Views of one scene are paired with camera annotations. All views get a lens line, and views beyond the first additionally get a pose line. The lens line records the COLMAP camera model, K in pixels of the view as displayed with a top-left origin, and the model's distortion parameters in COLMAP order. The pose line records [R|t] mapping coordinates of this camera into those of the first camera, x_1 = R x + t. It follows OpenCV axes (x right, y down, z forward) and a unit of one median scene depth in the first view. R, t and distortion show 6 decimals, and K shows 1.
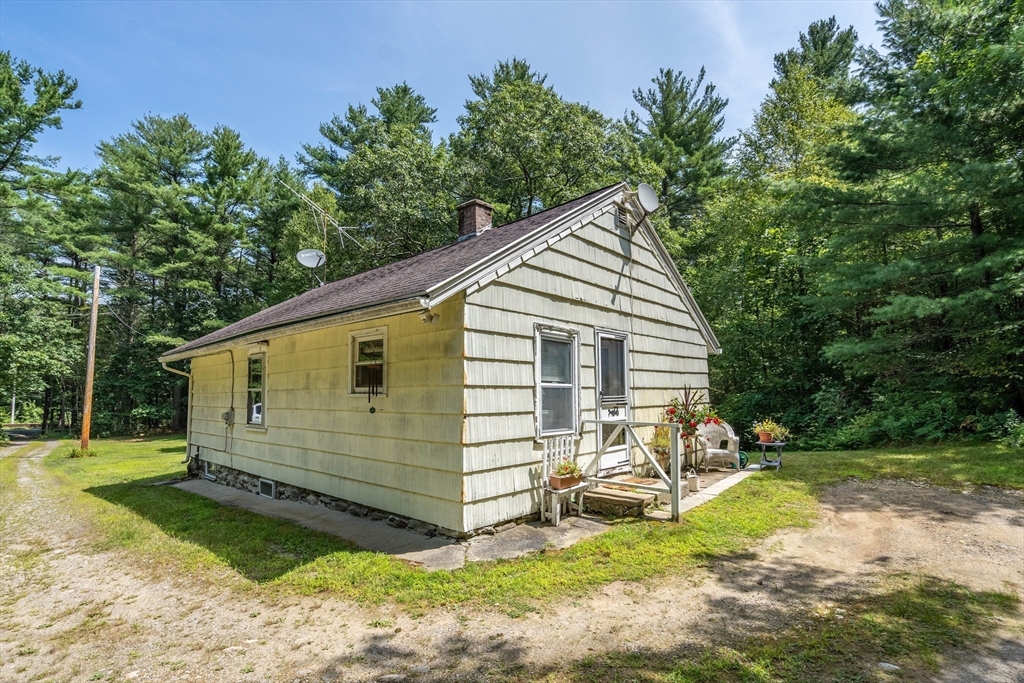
lens RADIAL K [[467.8, 0, 512.0], [0, 467.8, 341.5], [0, 0, 1]] dist [-0.001086, 0.000699]
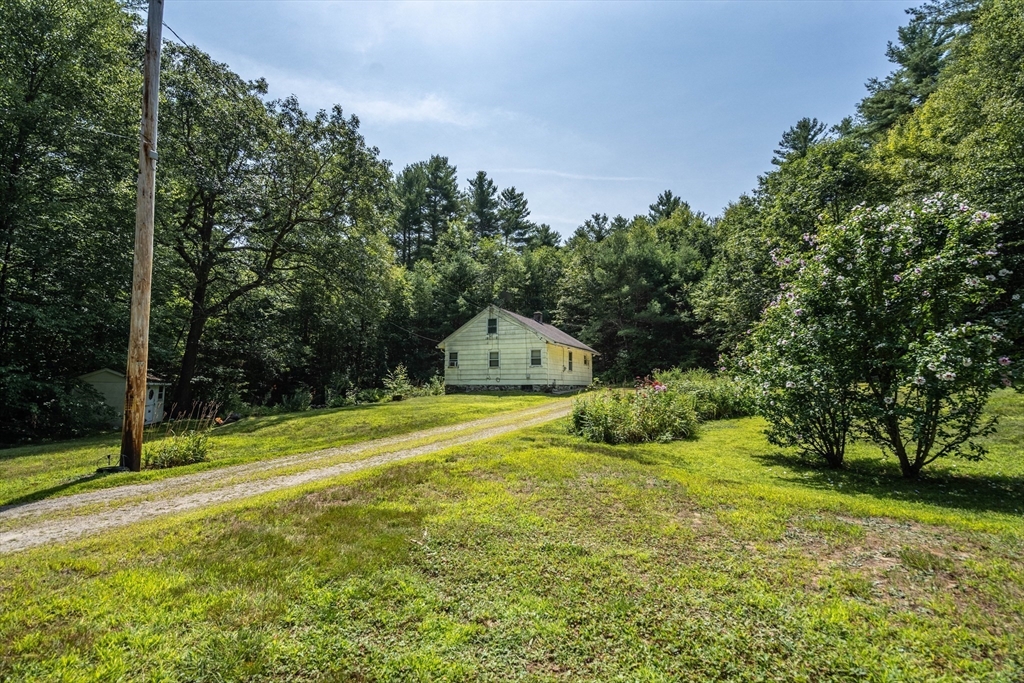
lens RADIAL K [[467.8, 0, 512.0], [0, 467.8, 341.5], [0, 0, 1]] dist [-0.001086, 0.000699]
pose [[-0.290619, 0.100977, 0.951496, -5.060645], [-0.105726, 0.984938, -0.136818, 0.650102], [-0.950980, -0.140360, -0.275566, 3.217964]]
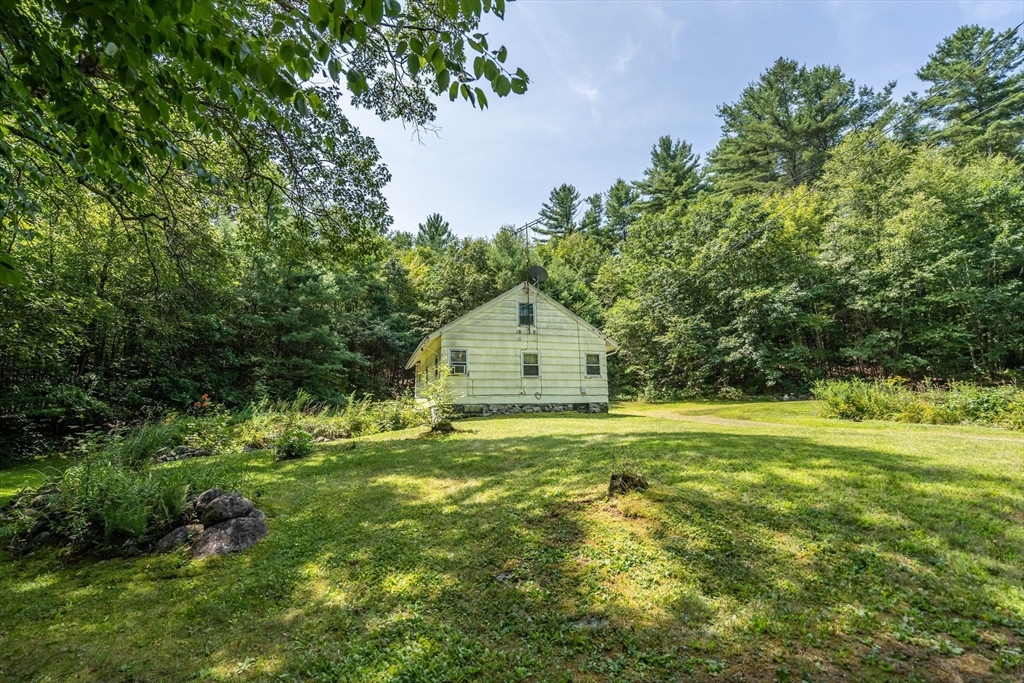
lens RADIAL K [[467.8, 0, 512.0], [0, 467.8, 341.5], [0, 0, 1]] dist [-0.001086, 0.000699]
pose [[-0.848699, 0.107876, 0.517757, -2.275237], [-0.035666, 0.965074, -0.259538, 0.843207], [-0.527672, -0.238736, -0.815210, 4.562009]]
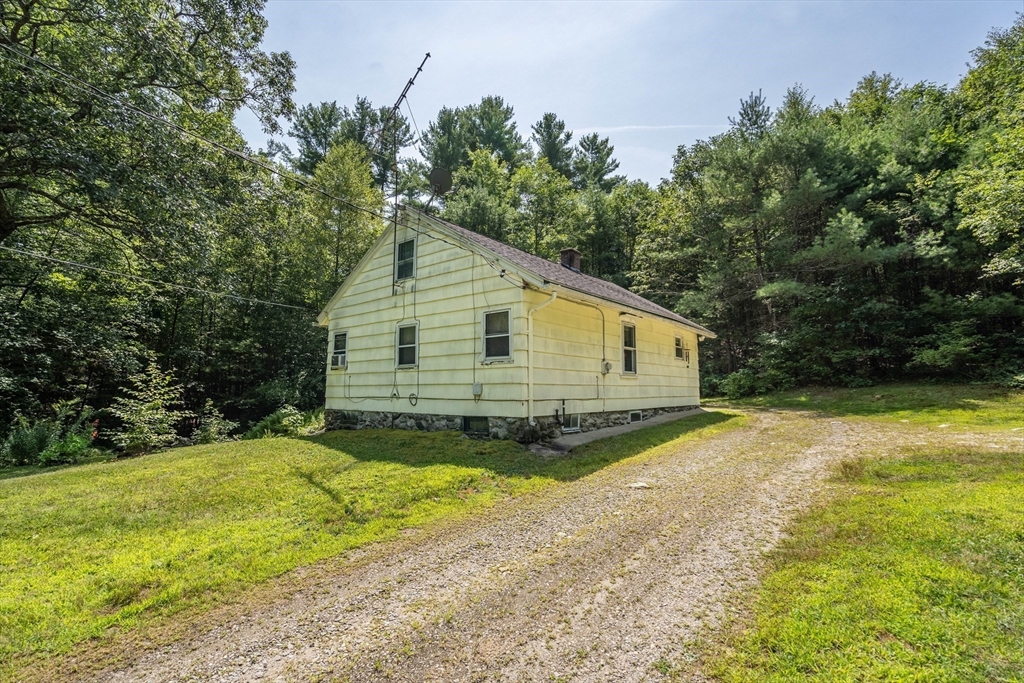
lens RADIAL K [[461.8, 0, 512.0], [0, 461.8, 341.5], [0, 0, 1]] dist [-0.003418, -0.000070]
pose [[-0.041087, 0.113206, 0.992722, -2.508802], [-0.111224, 0.986867, -0.117141, 0.374213], [-0.992946, -0.115227, -0.027957, 1.845934]]
